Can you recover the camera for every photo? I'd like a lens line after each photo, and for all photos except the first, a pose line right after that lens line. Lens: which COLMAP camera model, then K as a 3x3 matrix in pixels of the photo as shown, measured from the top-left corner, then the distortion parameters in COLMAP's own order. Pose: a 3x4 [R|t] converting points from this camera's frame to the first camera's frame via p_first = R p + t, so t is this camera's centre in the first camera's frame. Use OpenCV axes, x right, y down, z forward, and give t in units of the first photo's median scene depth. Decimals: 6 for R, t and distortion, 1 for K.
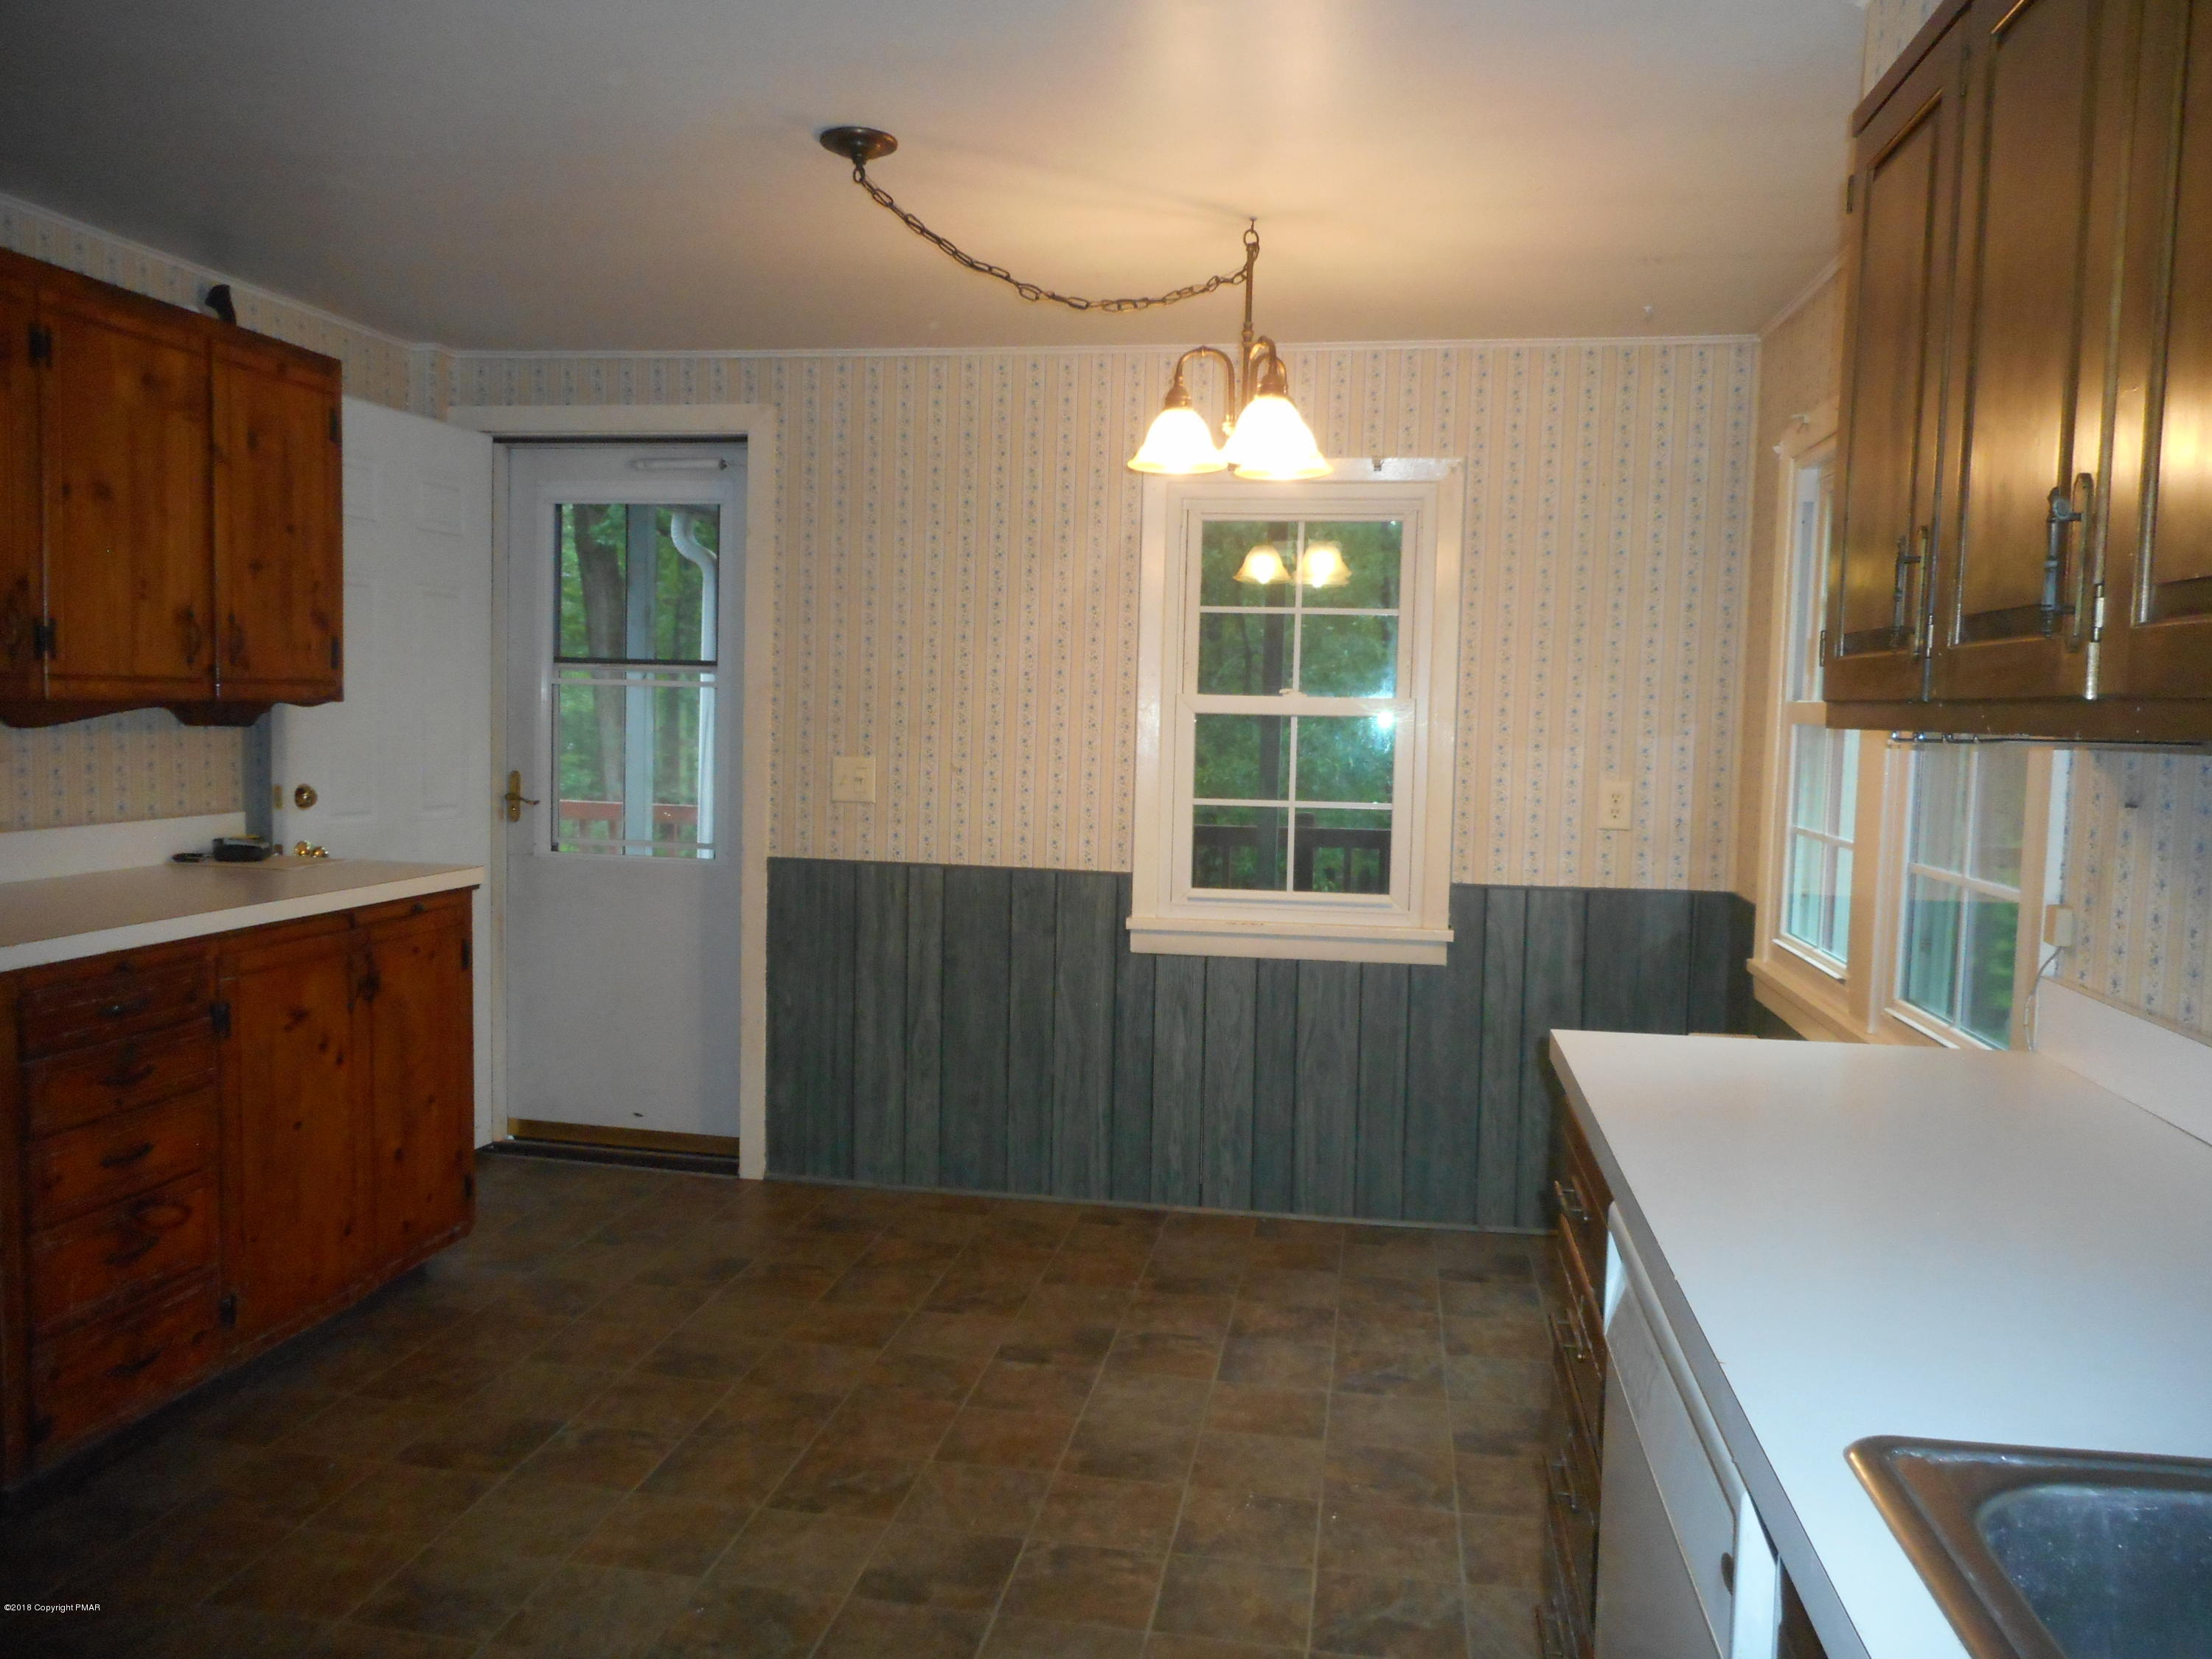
lens RADIAL K [[1623.4, 0, 1116.7], [0, 1623.4, 841.9], [0, 0, 1]] dist [-0.021674, 0.001613]
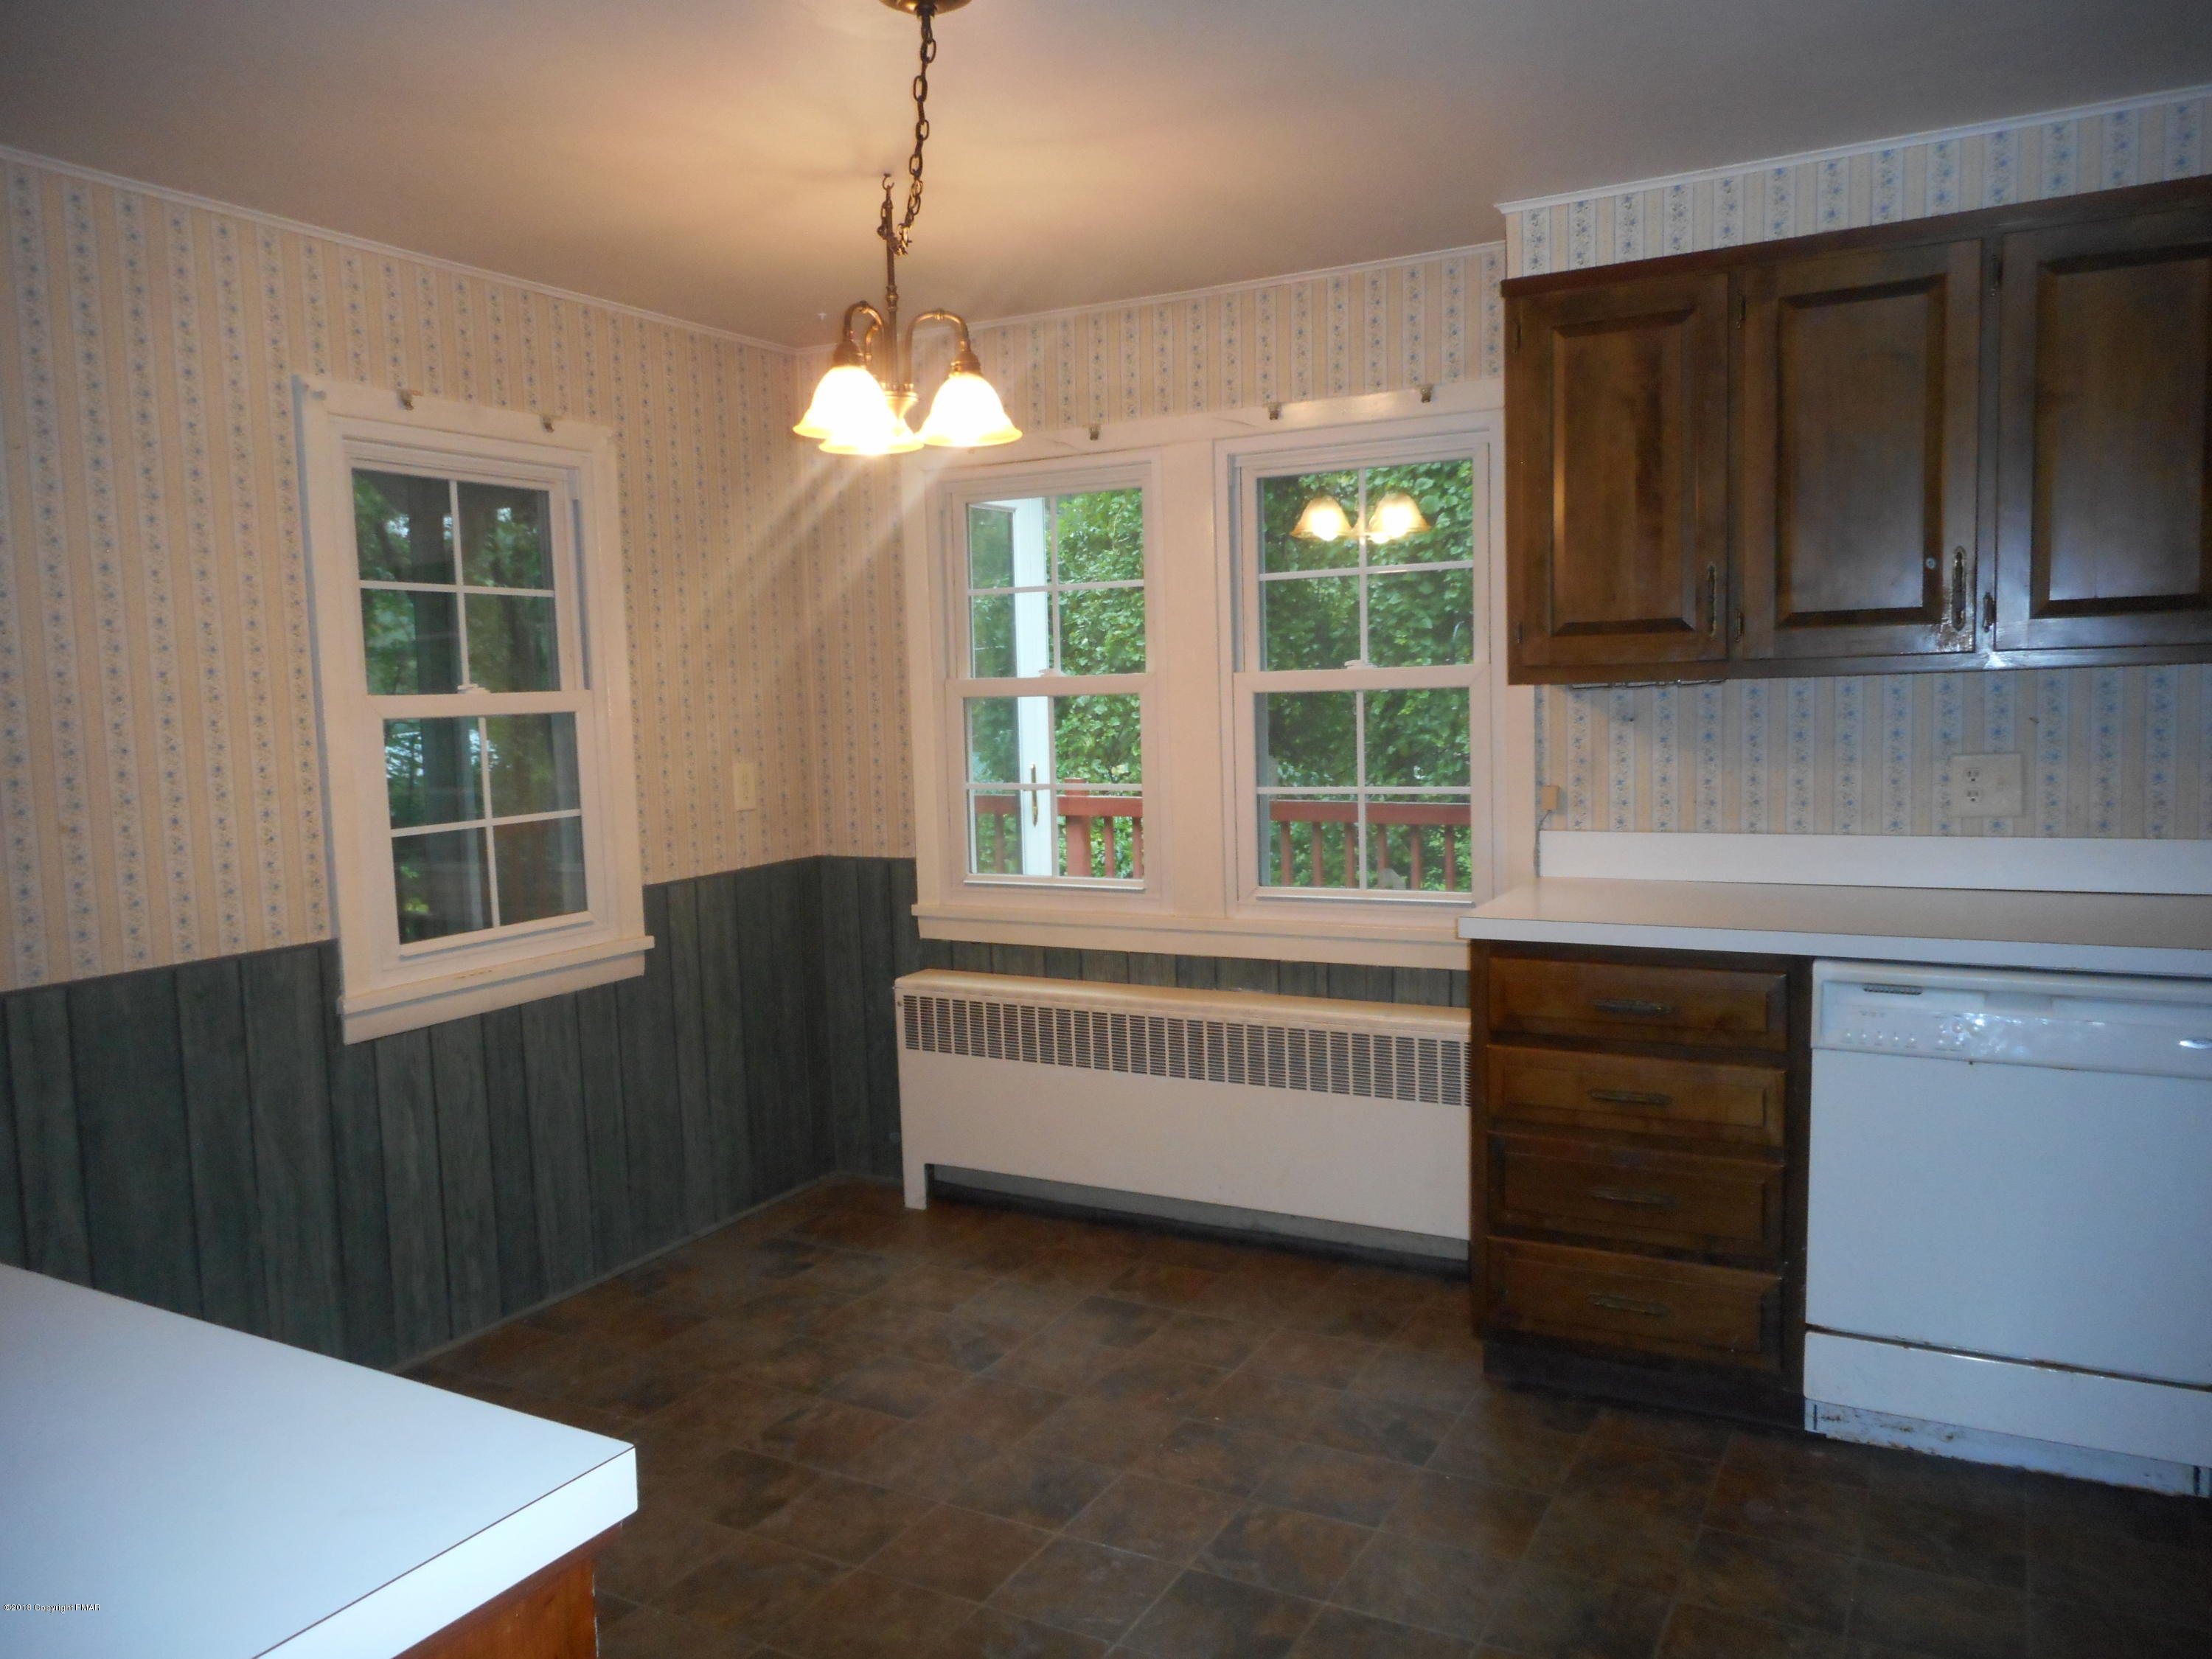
lens RADIAL K [[1623.4, 0, 1093.3], [0, 1623.4, 817.8], [0, 0, 1]] dist [-0.021674, 0.001613]
pose [[0.332319, -0.105596, 0.937237, -0.577245], [0.110797, 0.991203, 0.072391, -0.052559], [-0.936637, 0.079786, 0.341095, 0.431853]]
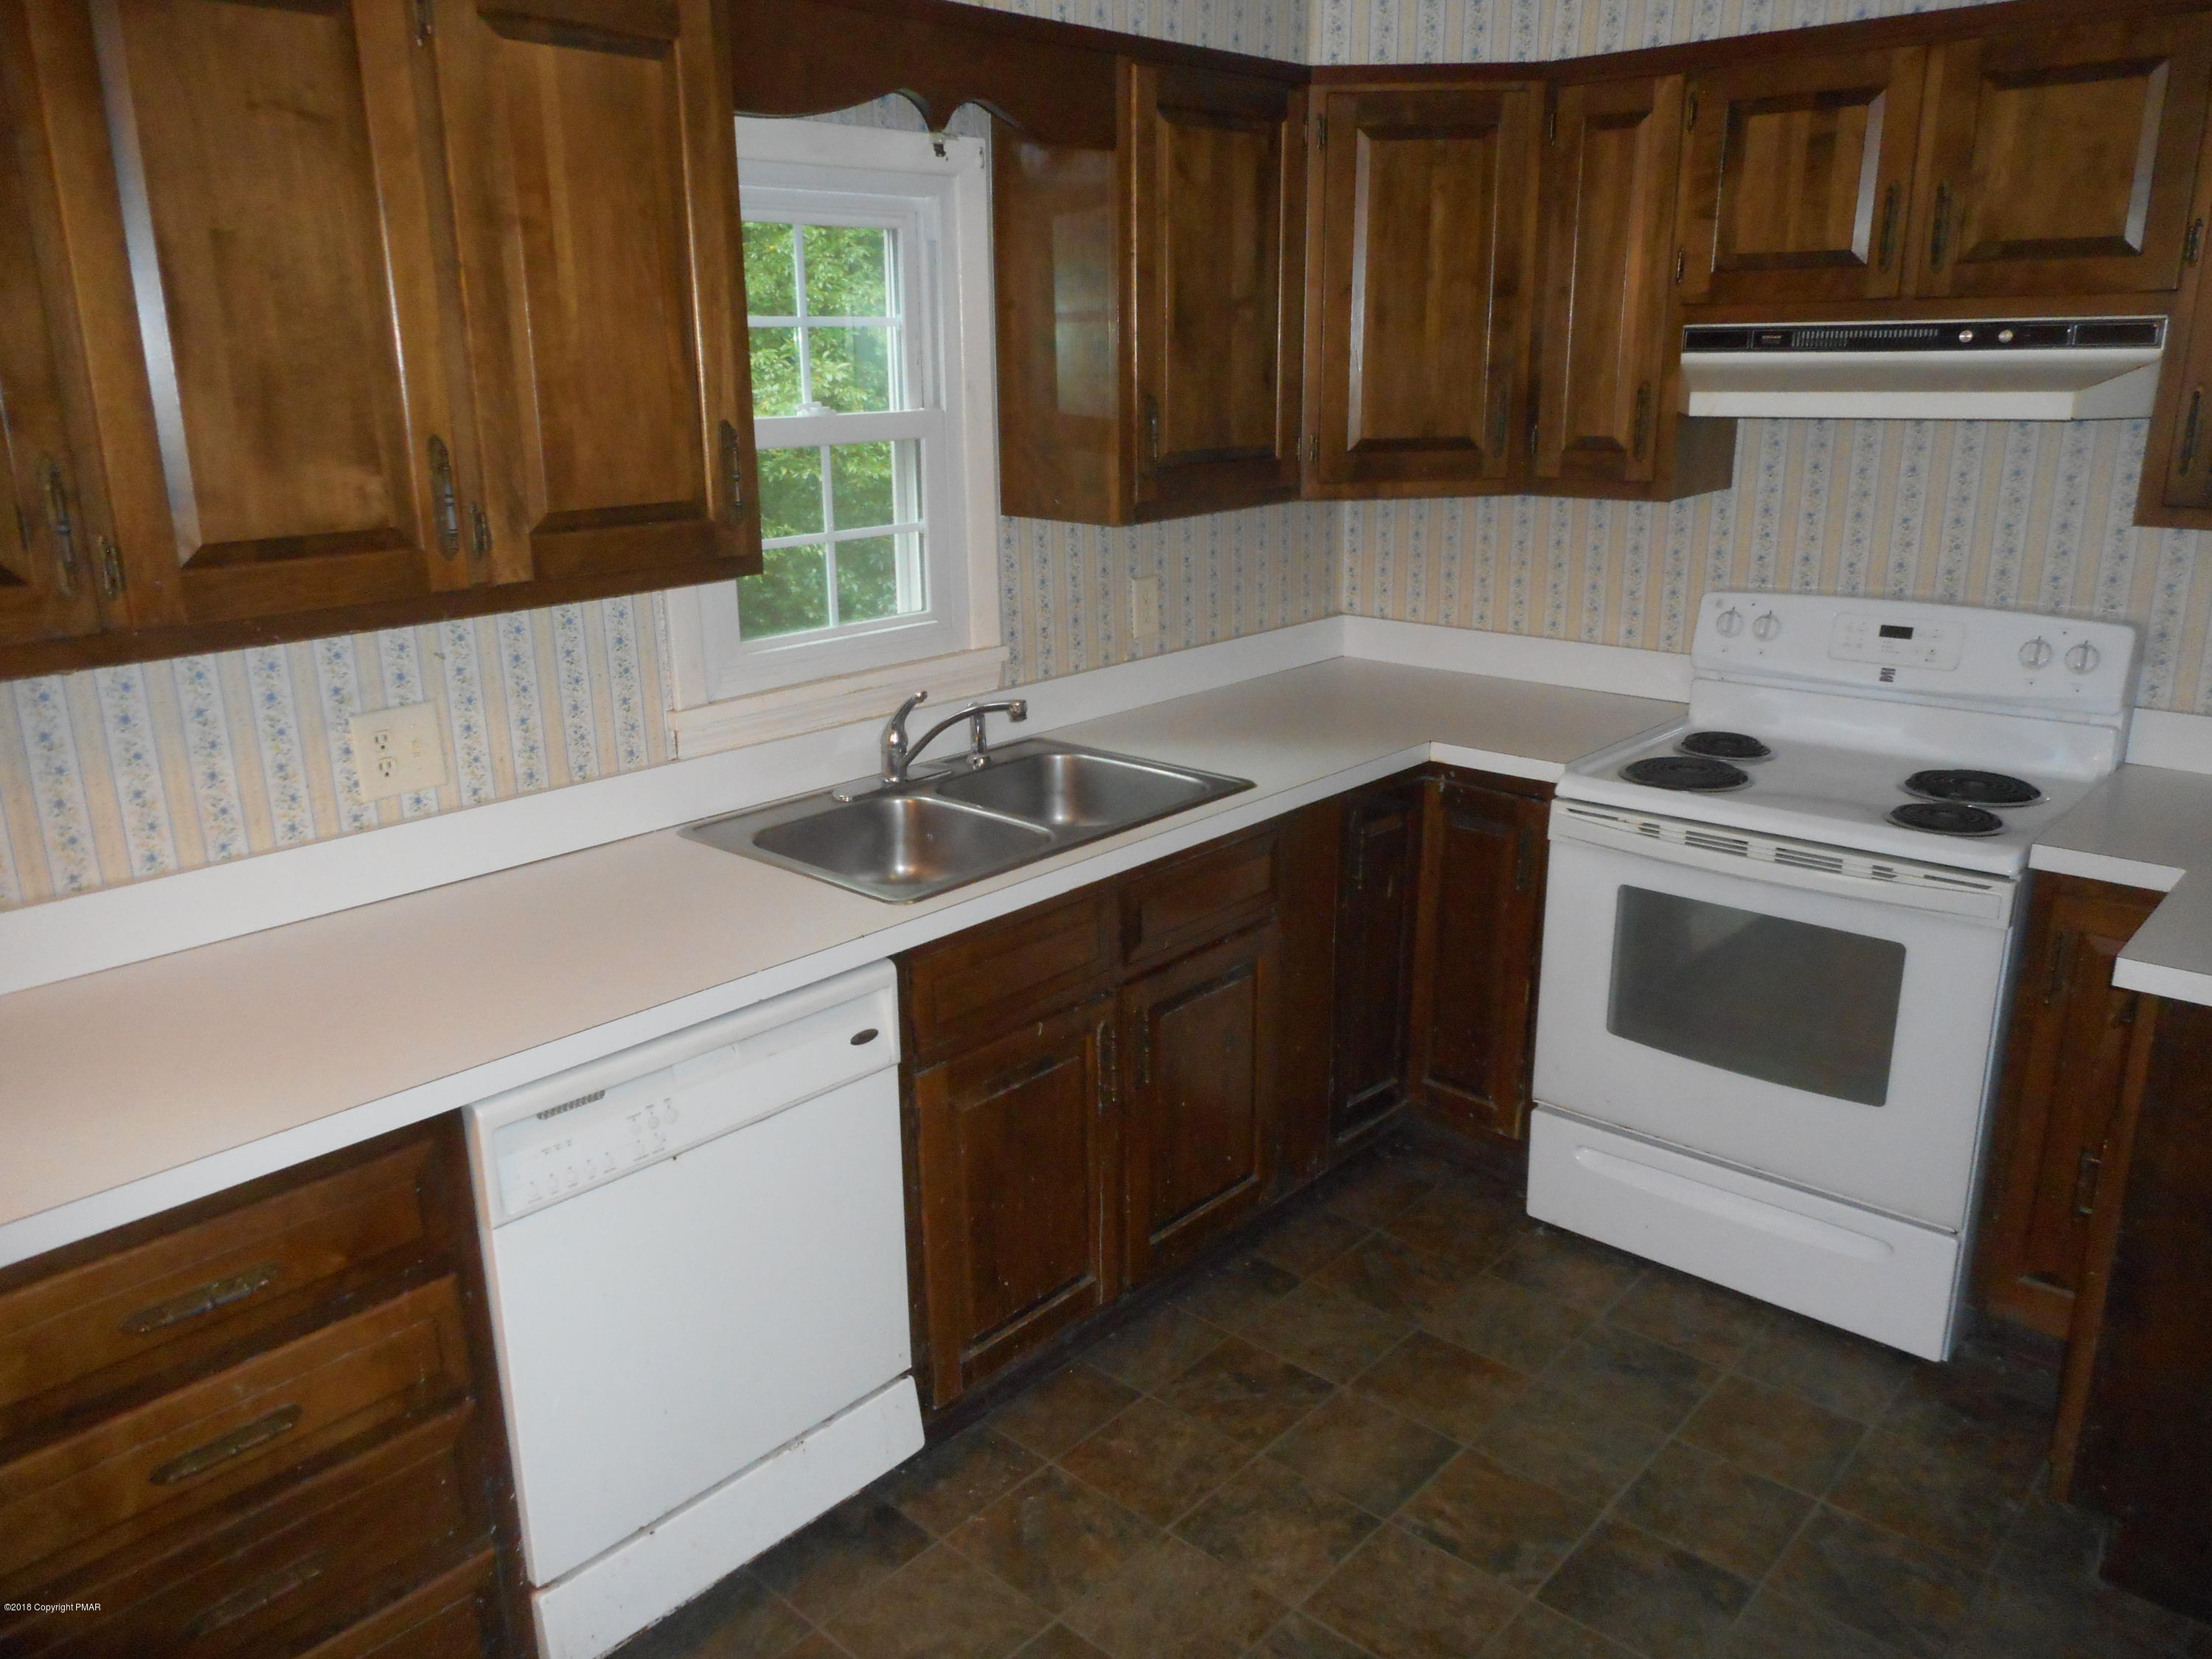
lens RADIAL K [[1623.4, 0, 1092.9], [0, 1623.4, 840.0], [0, 0, 1]] dist [-0.021674, 0.001613]
pose [[-0.841492, -0.165705, 0.514231, -0.217803], [0.035622, 0.932715, 0.358850, -0.126704], [-0.539094, 0.320287, -0.778970, 0.605431]]
